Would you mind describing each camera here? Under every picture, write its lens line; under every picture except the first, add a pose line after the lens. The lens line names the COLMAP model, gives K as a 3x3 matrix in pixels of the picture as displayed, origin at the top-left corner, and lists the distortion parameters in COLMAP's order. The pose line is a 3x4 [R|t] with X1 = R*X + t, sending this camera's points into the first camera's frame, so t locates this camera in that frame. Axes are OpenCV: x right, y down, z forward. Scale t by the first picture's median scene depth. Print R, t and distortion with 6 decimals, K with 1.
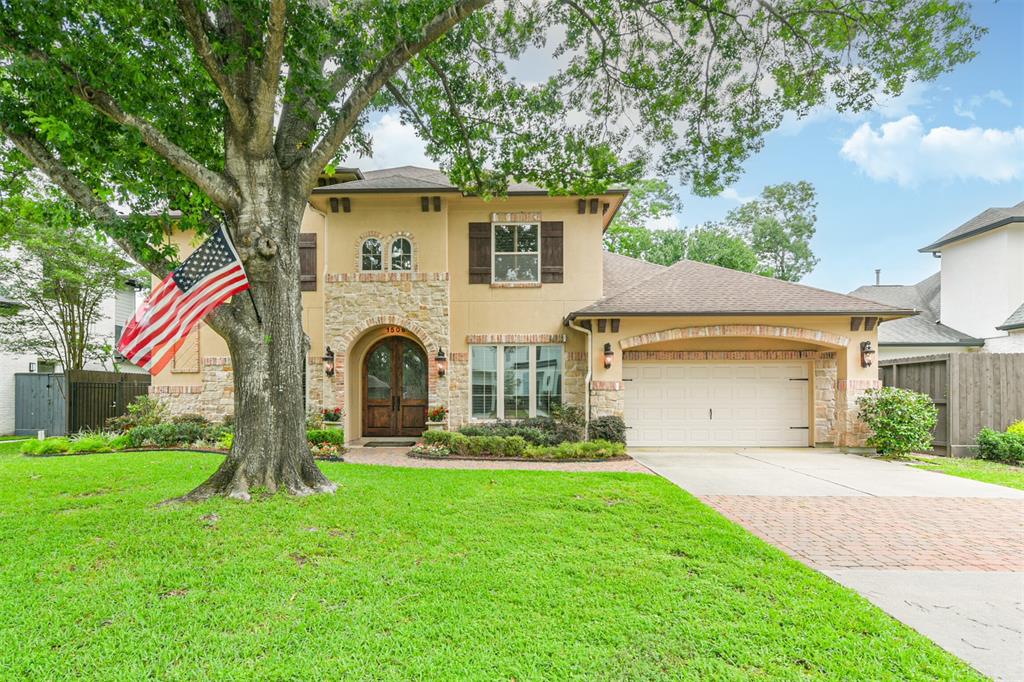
lens RADIAL K [[532.6, 0, 491.4], [0, 532.6, 390.4], [0, 0, 1]] dist [0.016844, 0.000372]
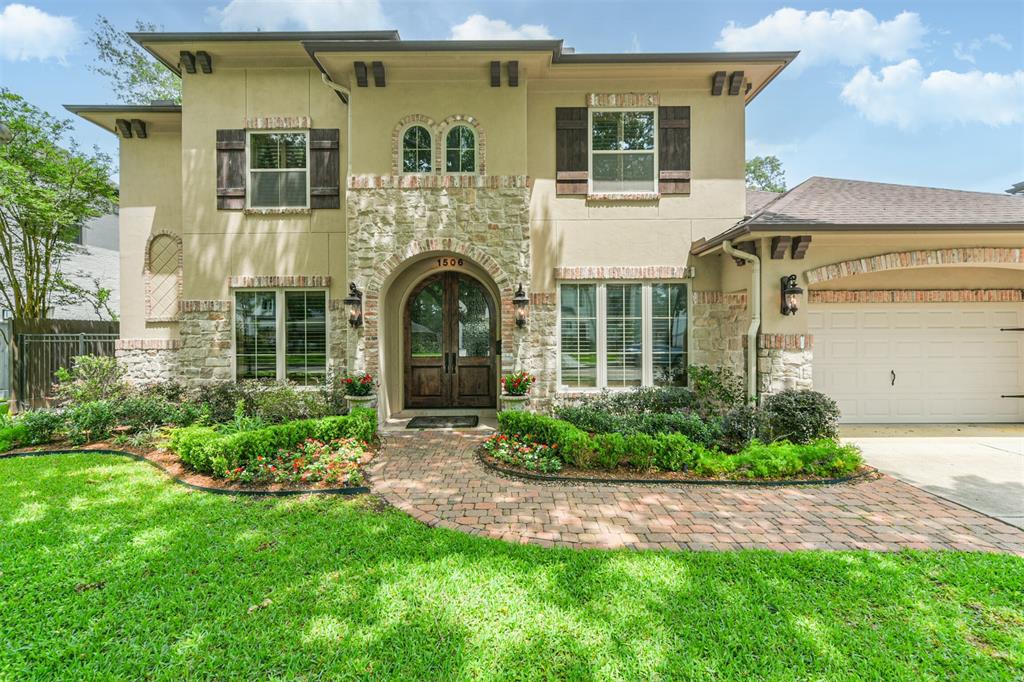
lens RADIAL K [[400.6, 0, 514.8], [0, 400.6, 338.9], [0, 0, 1]] dist [0.002855, -0.000351]
pose [[0.999505, -0.003121, 0.031320, -0.116319], [0.002675, 0.999895, 0.014273, -0.018279], [-0.031361, -0.014182, 0.999408, 0.481113]]
